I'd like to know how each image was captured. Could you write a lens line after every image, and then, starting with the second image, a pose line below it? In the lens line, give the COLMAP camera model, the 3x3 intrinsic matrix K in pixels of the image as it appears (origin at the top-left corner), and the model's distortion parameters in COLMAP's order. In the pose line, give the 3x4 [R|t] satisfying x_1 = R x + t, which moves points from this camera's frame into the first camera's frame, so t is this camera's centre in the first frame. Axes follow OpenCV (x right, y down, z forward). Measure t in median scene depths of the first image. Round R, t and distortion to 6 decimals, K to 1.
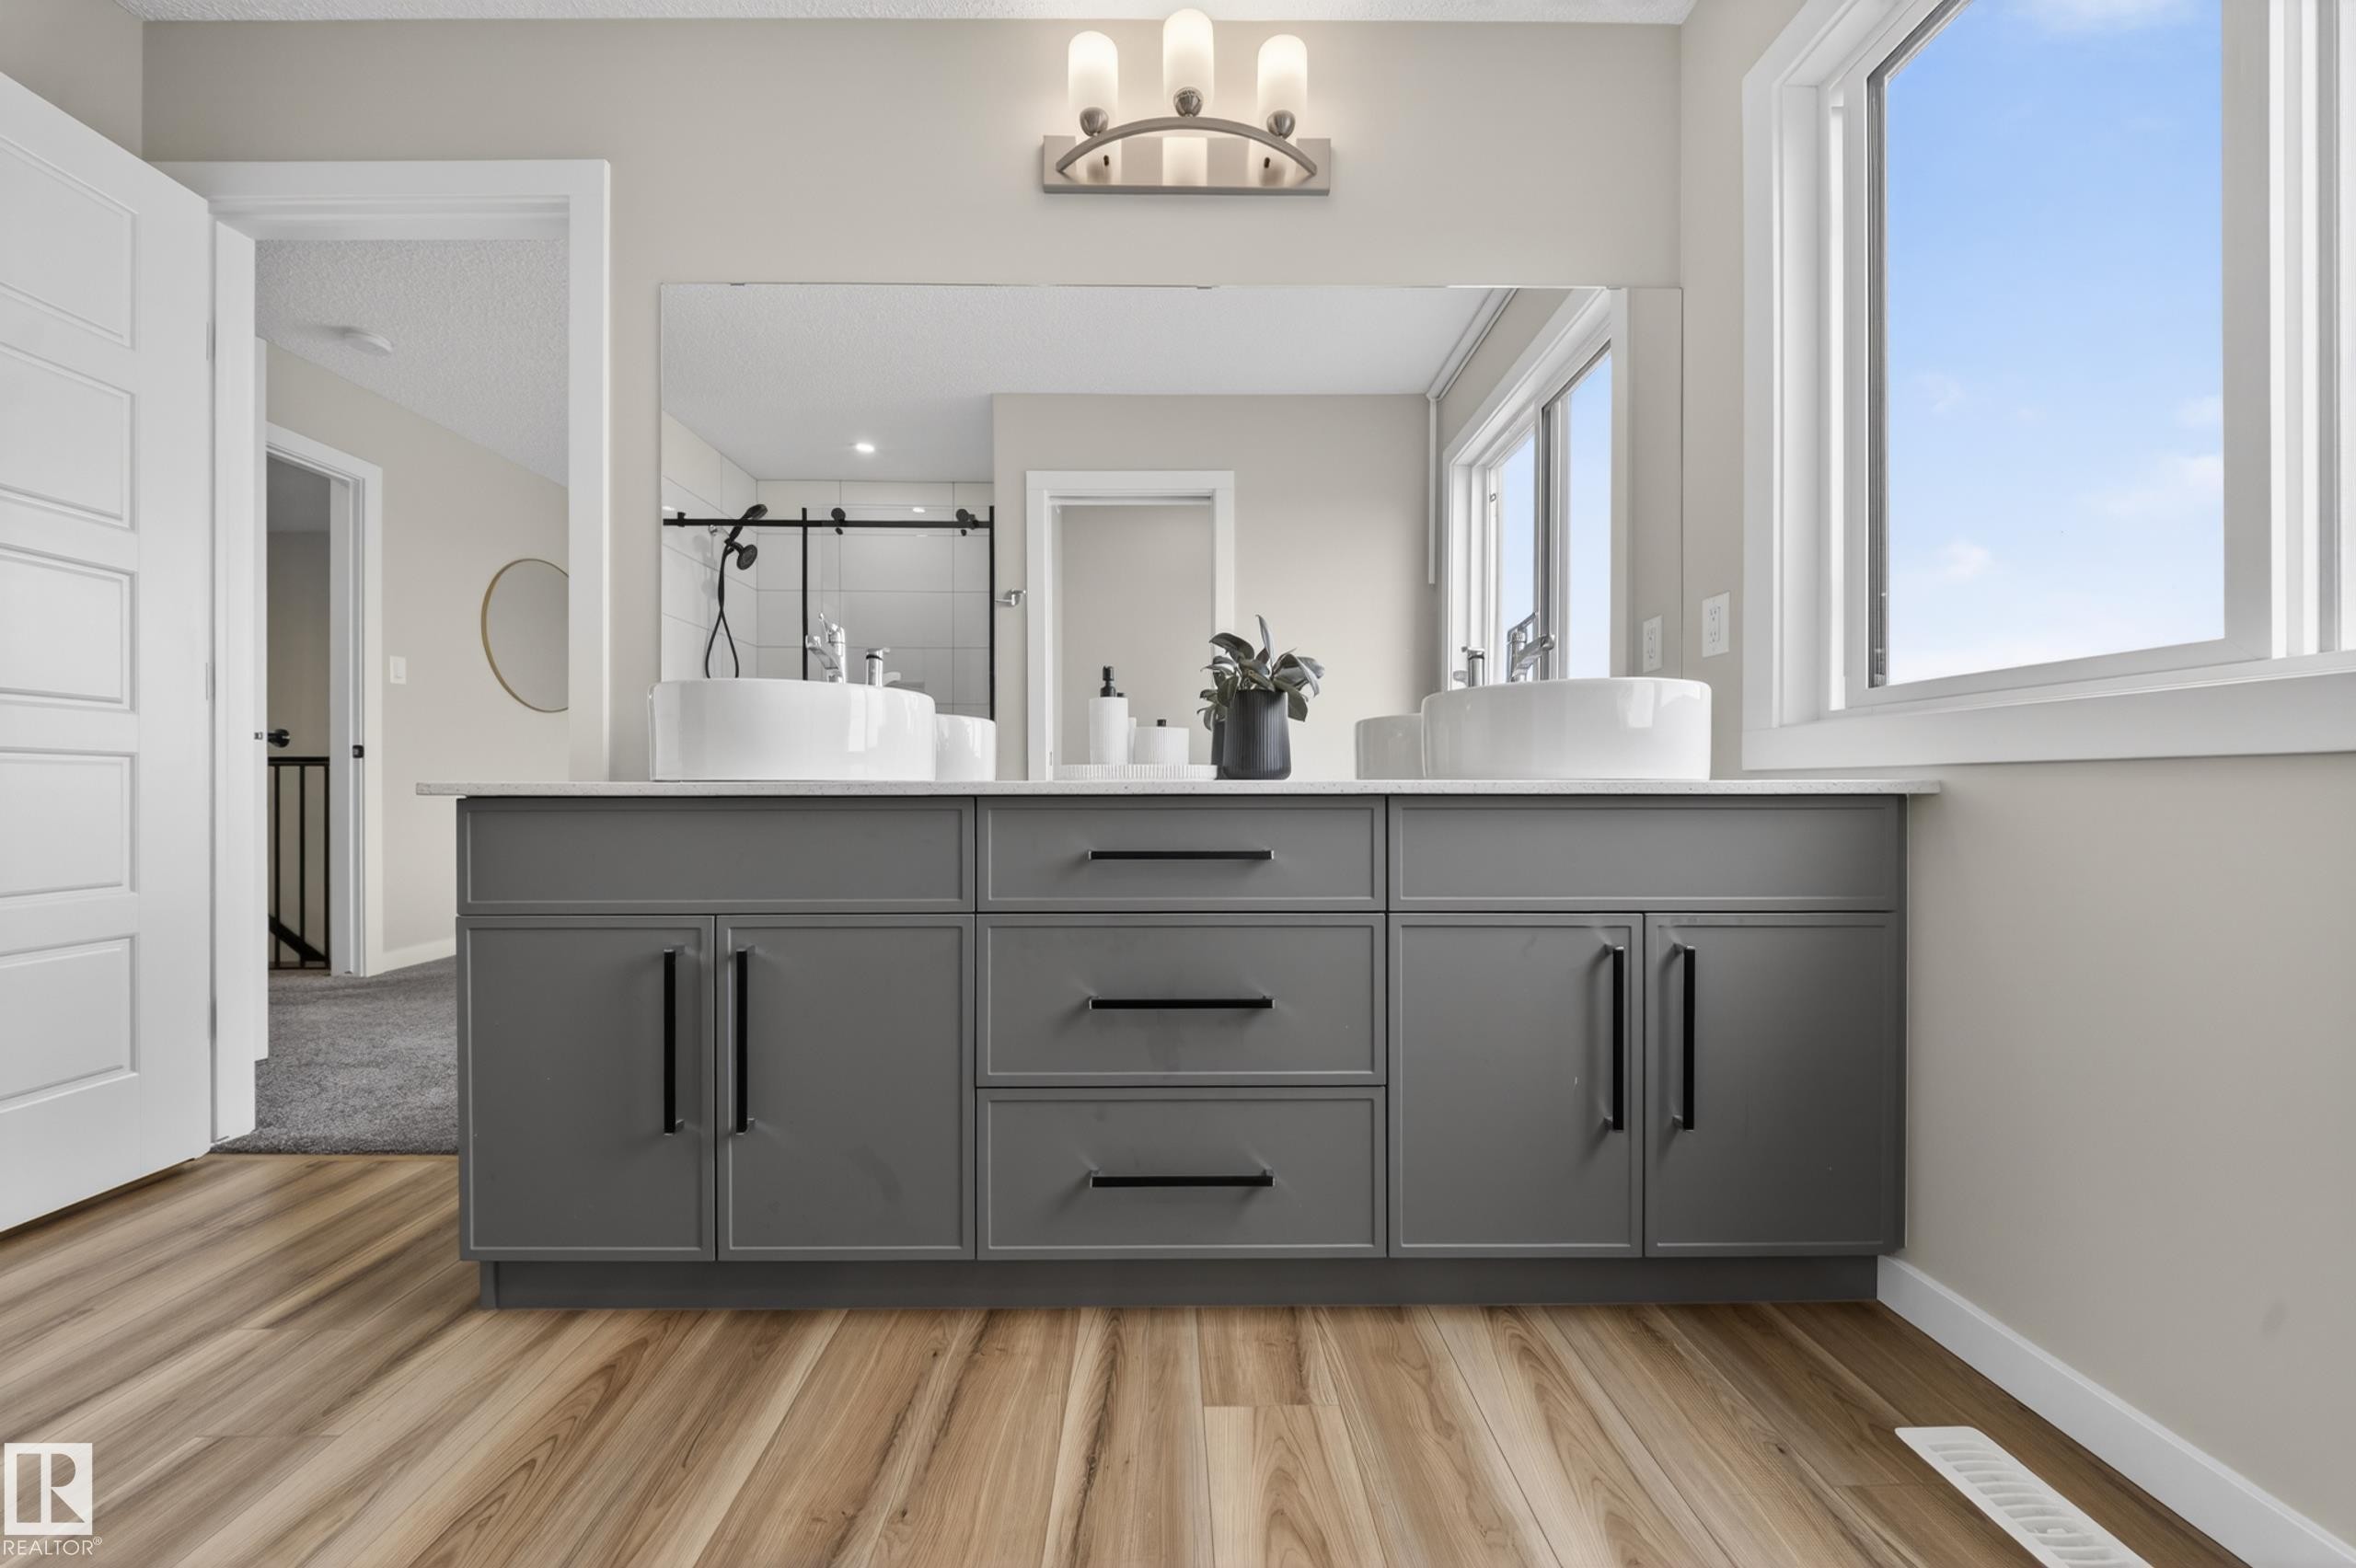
lens RADIAL K [[817.5, 0, 1162.7], [0, 817.5, 791.8], [0, 0, 1]] dist [-0.003845, -0.000741]
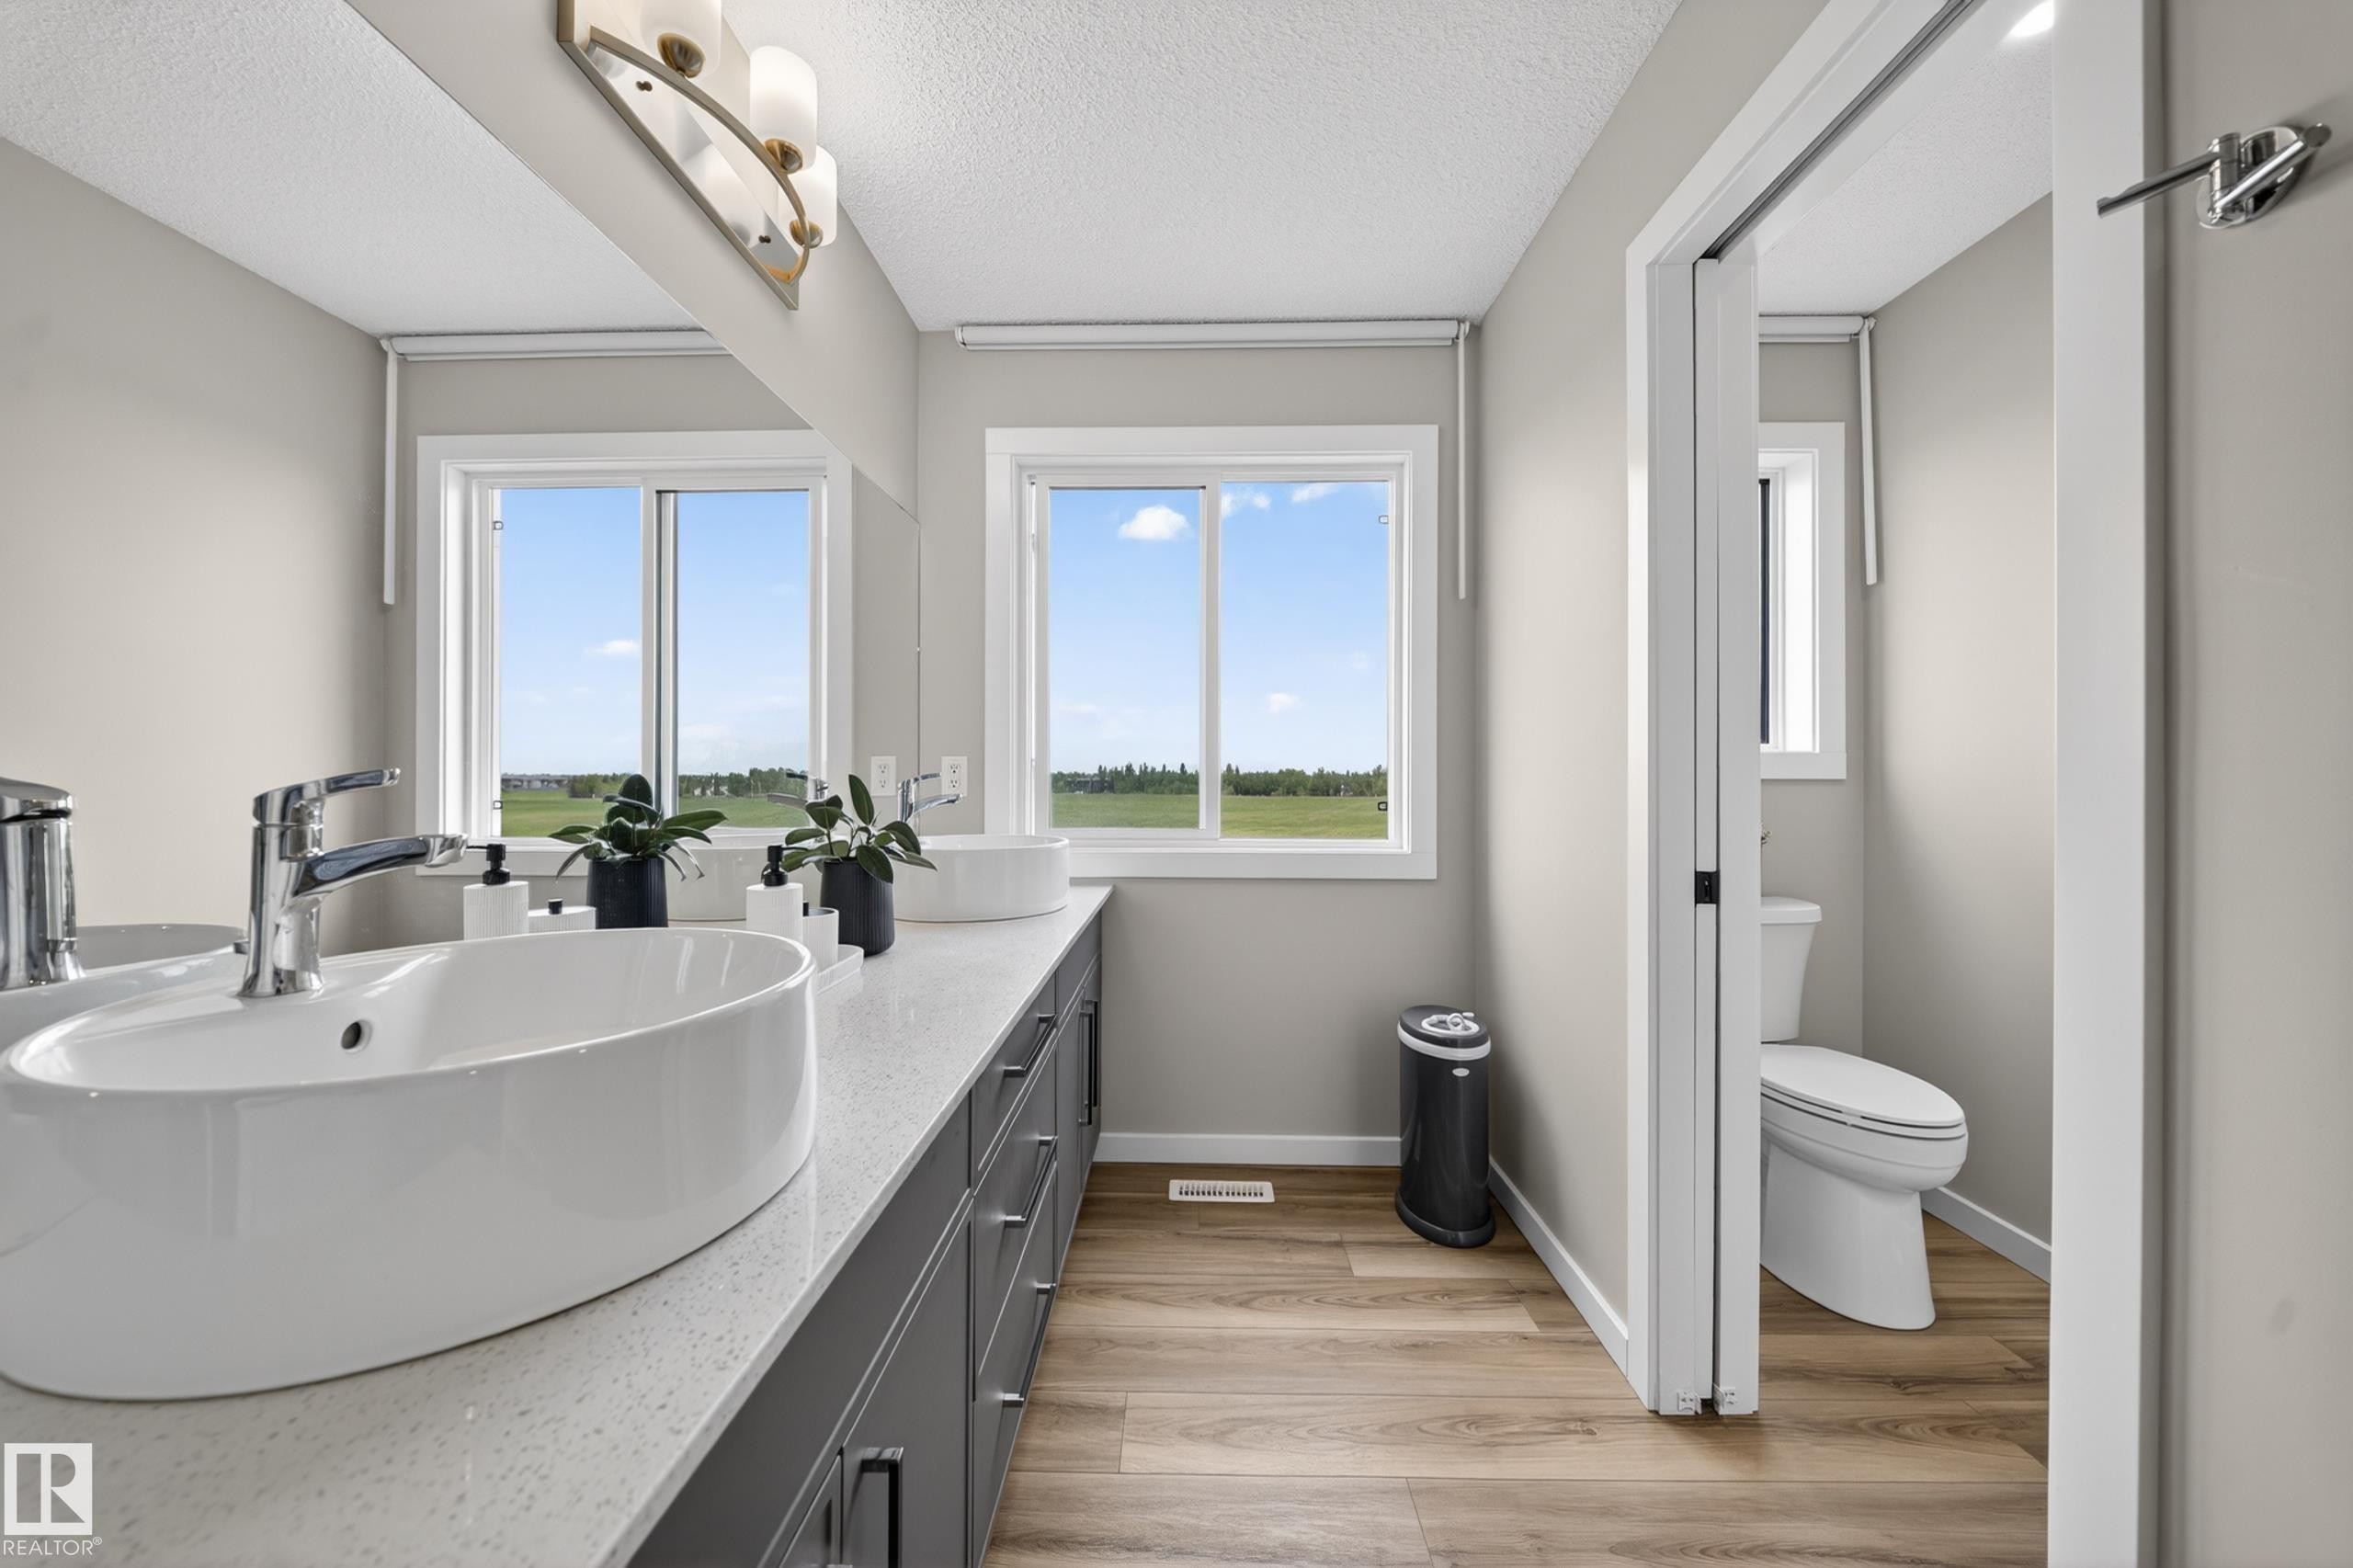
lens RADIAL K [[816.5, 0, 1179.1], [0, 816.5, 774.1], [0, 0, 1]] dist [-0.003845, -0.000741]
pose [[0.035285, -0.004031, 0.999369, -1.172133], [0.002072, 0.999990, 0.003960, -0.326769], [-0.999375, 0.001931, 0.035293, 0.835596]]
